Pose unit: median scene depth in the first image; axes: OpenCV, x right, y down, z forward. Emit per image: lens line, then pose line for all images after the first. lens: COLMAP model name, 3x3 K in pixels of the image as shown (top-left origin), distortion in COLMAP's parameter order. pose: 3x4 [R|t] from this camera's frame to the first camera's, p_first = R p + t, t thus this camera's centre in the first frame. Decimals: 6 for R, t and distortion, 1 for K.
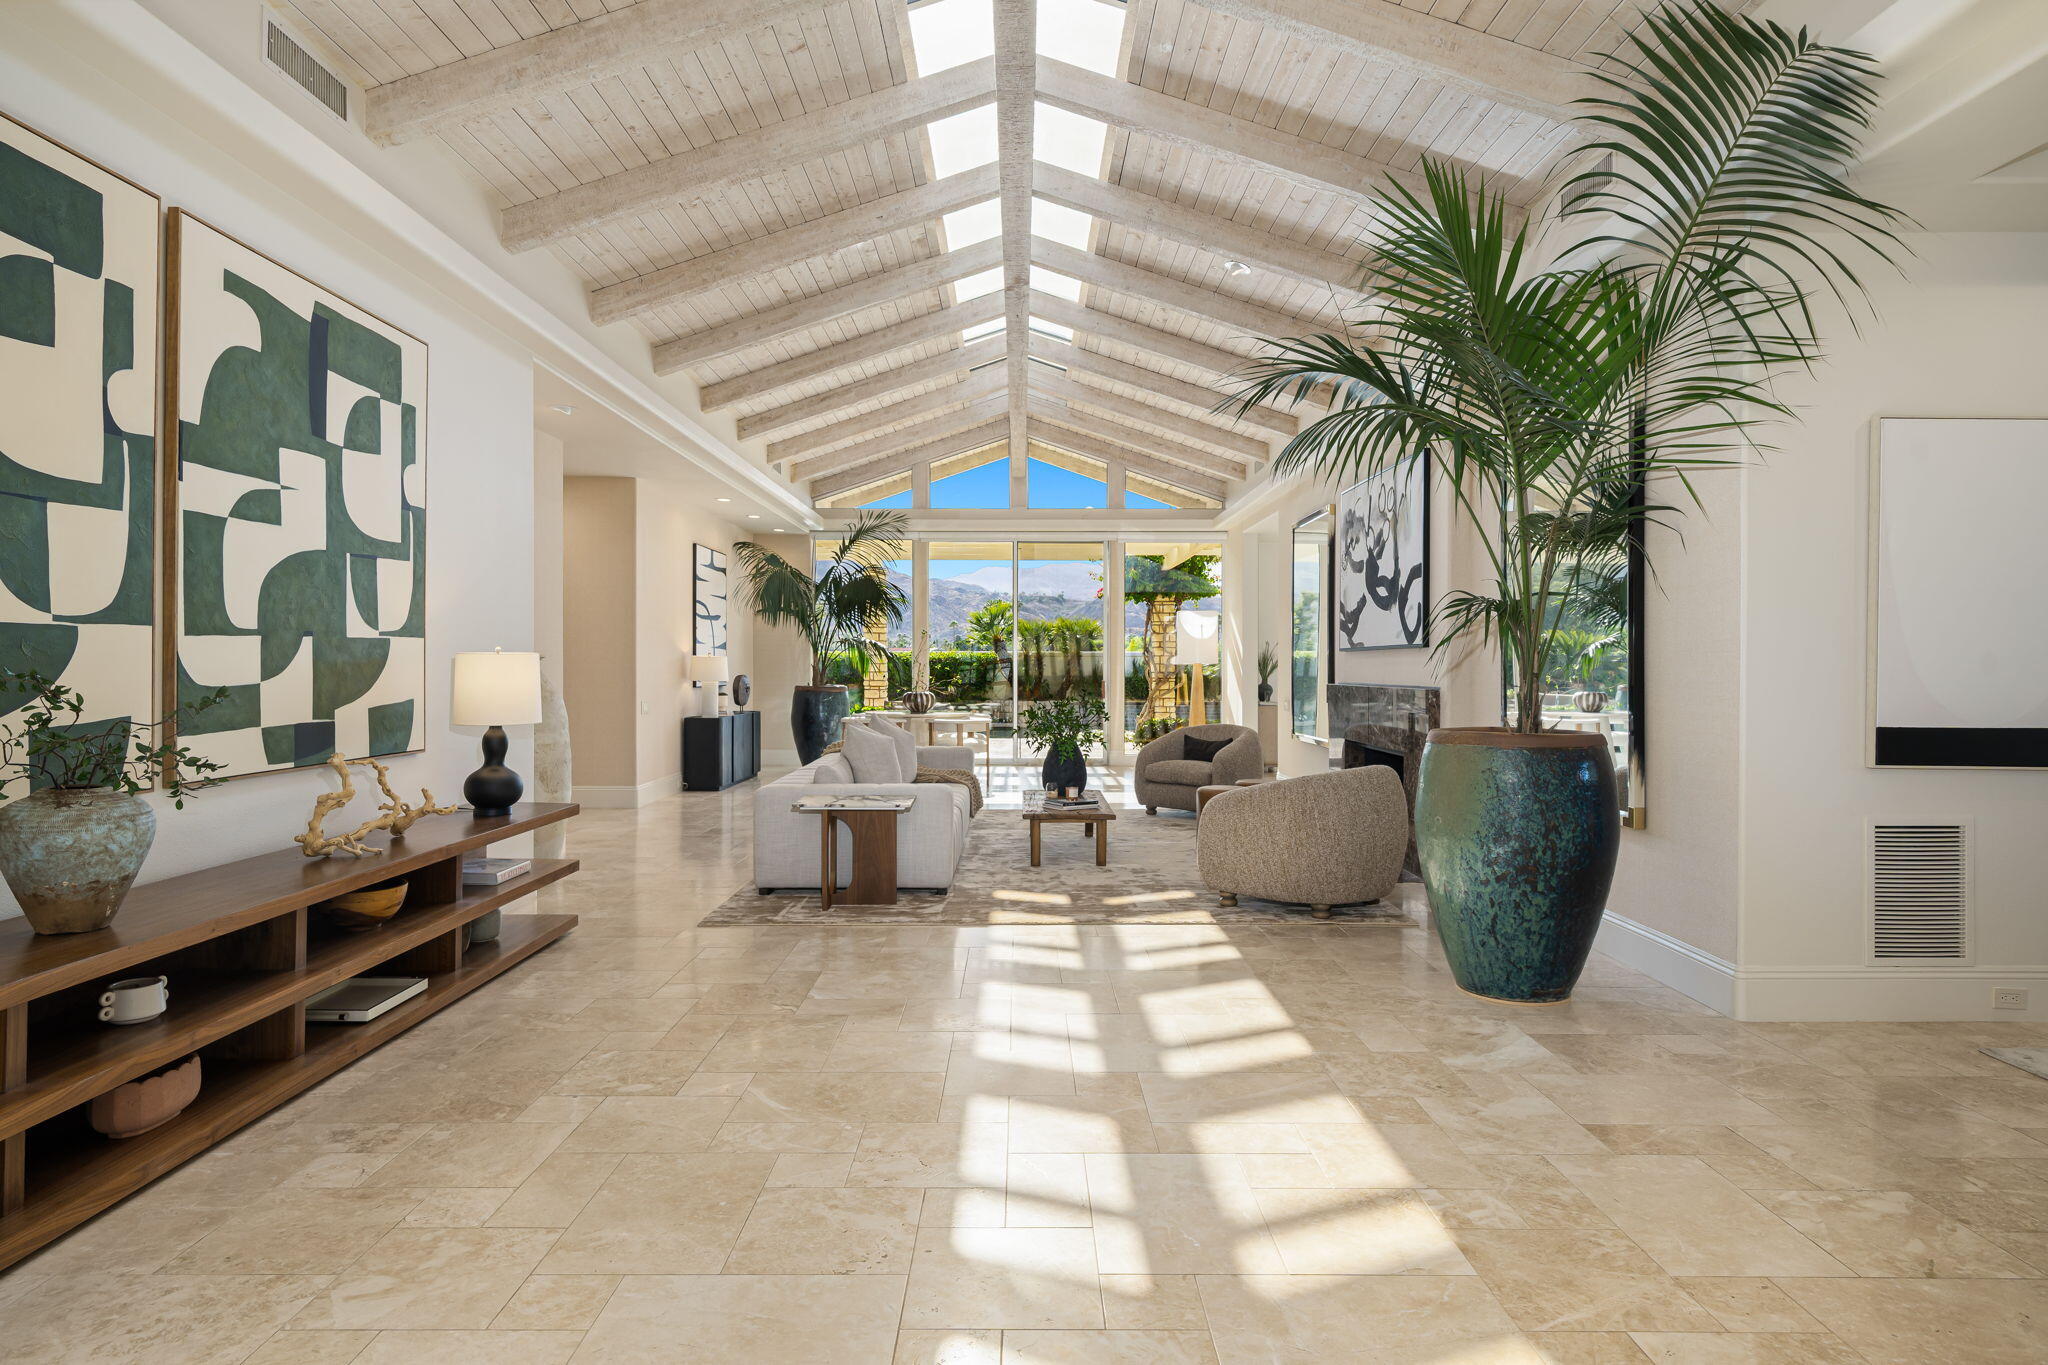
lens RADIAL K [[1139.8, 0, 1055.9], [0, 1139.8, 662.2], [0, 0, 1]] dist [0.001405, 0.001513]
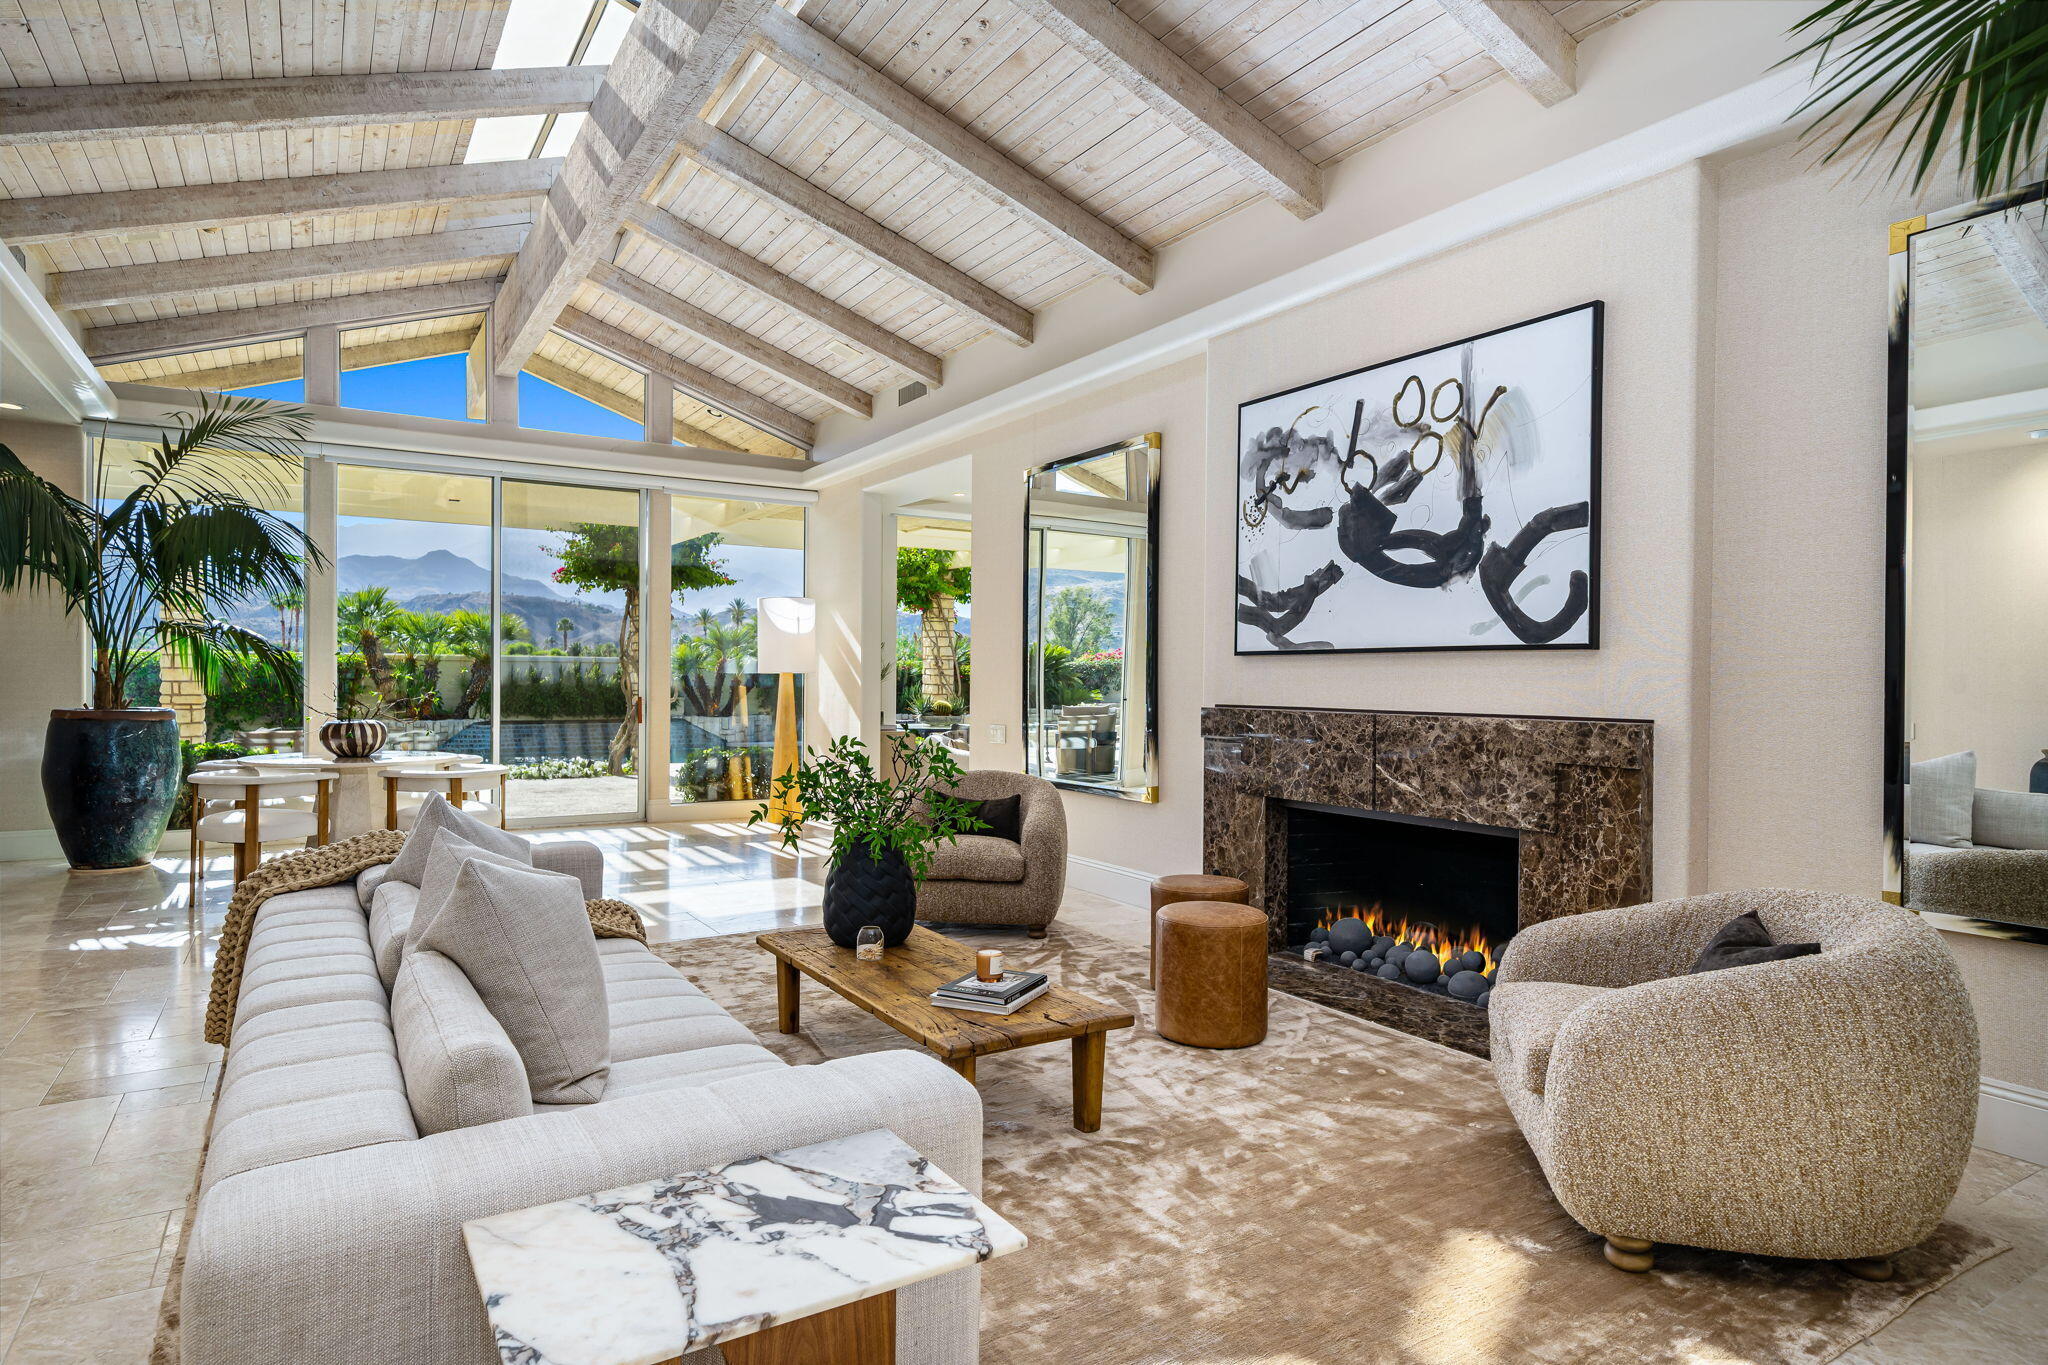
lens RADIAL K [[1125.0, 0, 1024.0], [0, 1125.0, 686.6], [0, 0, 1]] dist [0.000366, 0.001379]
pose [[0.861969, 0.000833, 0.506960, -0.129080], [-0.007899, 0.999899, 0.011789, 0.000832], [-0.506900, -0.014166, 0.861889, 0.401750]]
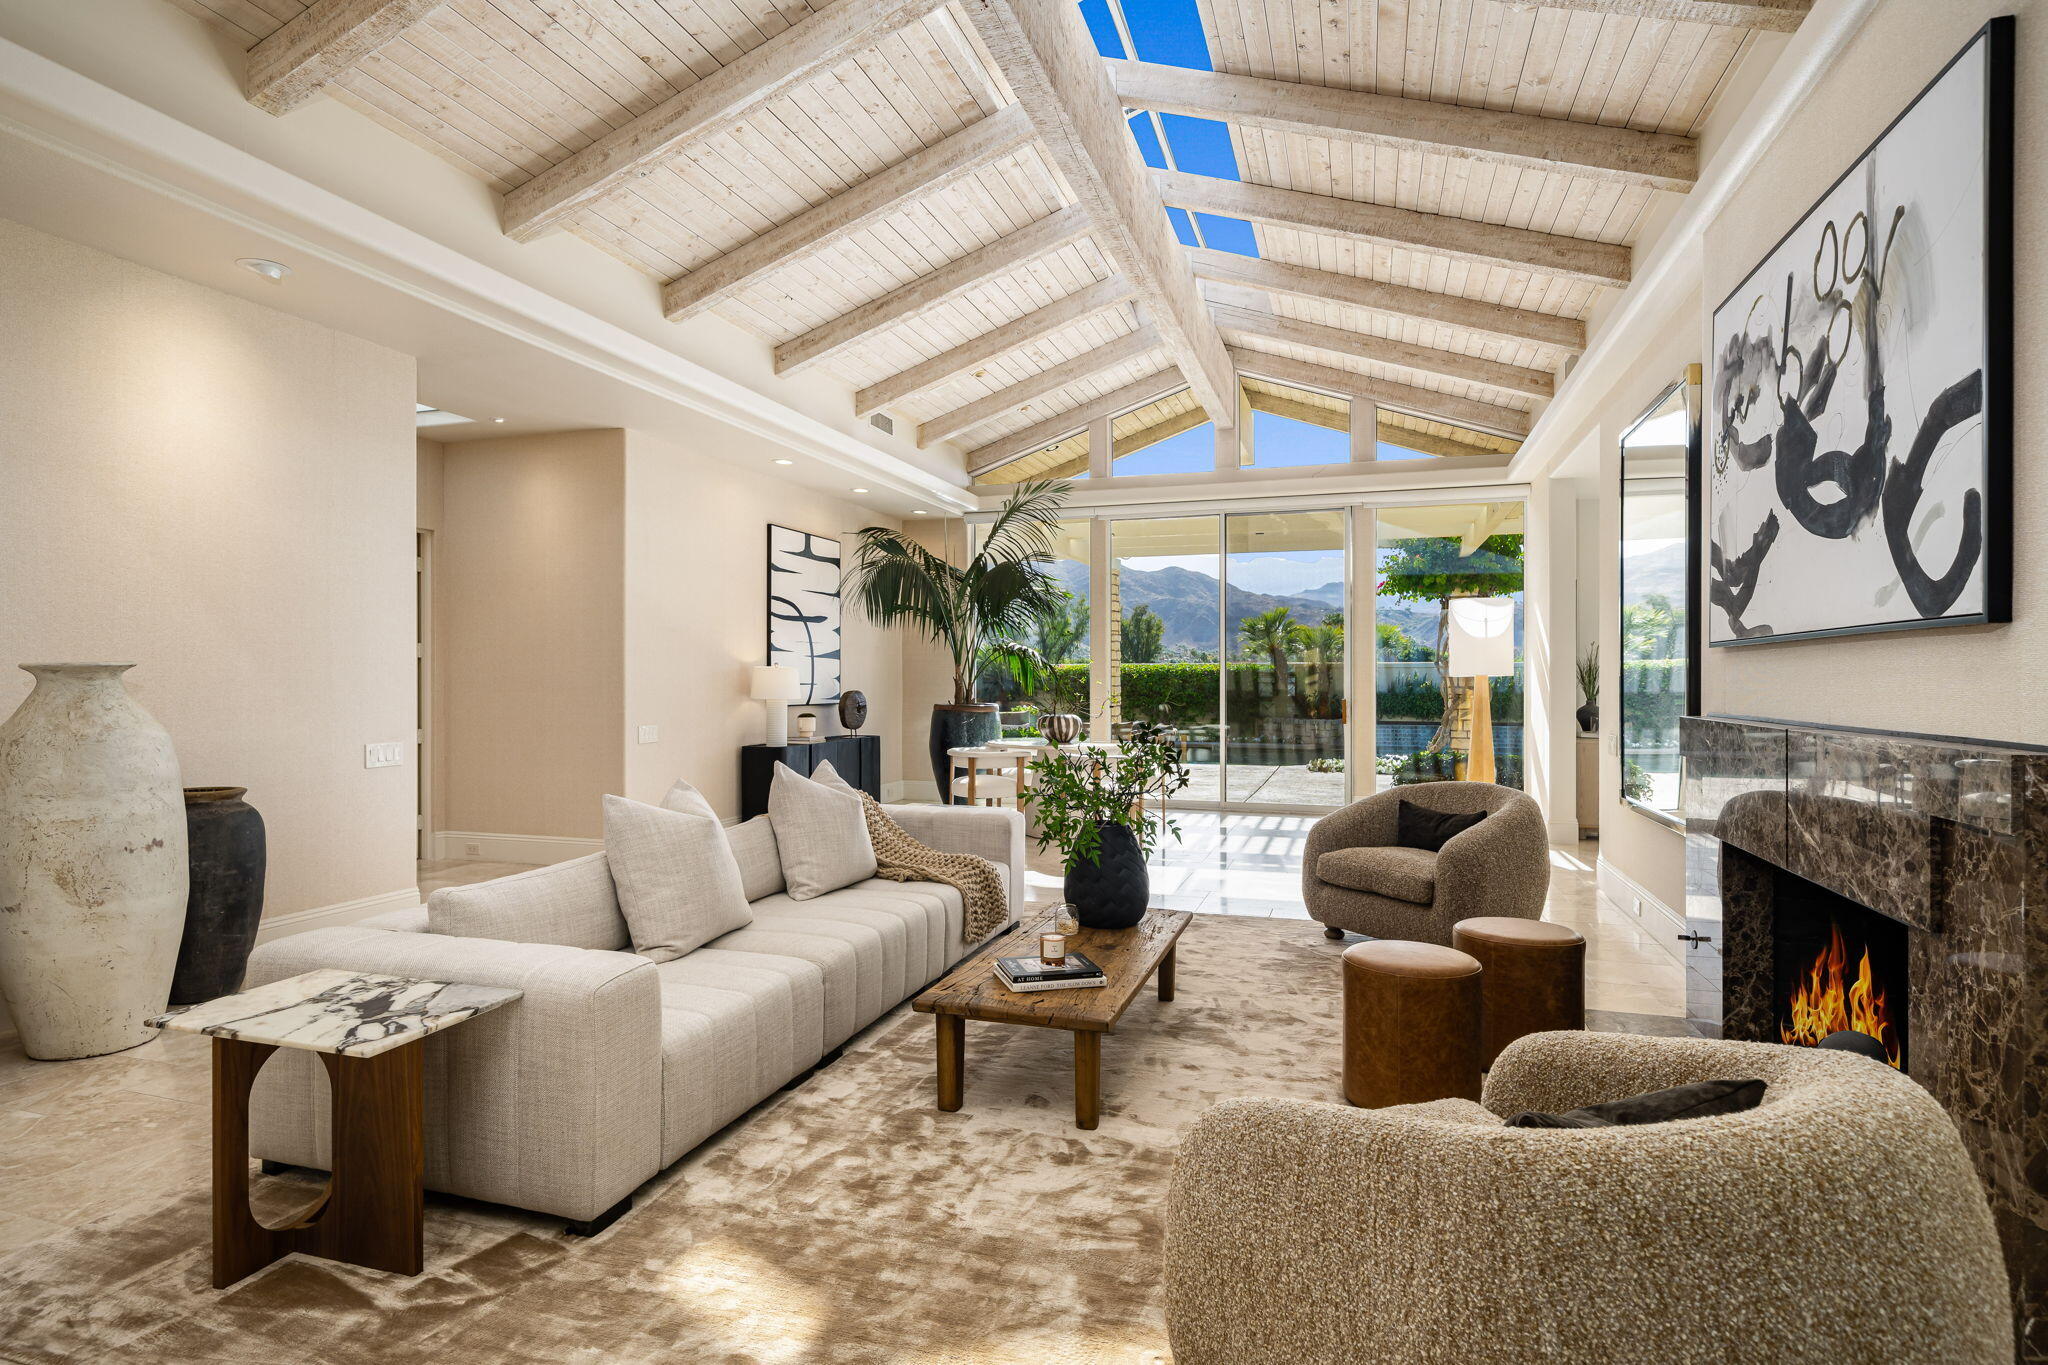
lens RADIAL K [[1064.6, 0, 1030.0], [0, 1064.6, 674.7], [0, 0, 1]] dist [0.001444, 0.000355]
pose [[0.943773, -0.002649, -0.330583, 0.098980], [0.002498, 0.999996, -0.000884, 0.000983], [0.330584, 0.000008, 0.943777, 0.376950]]
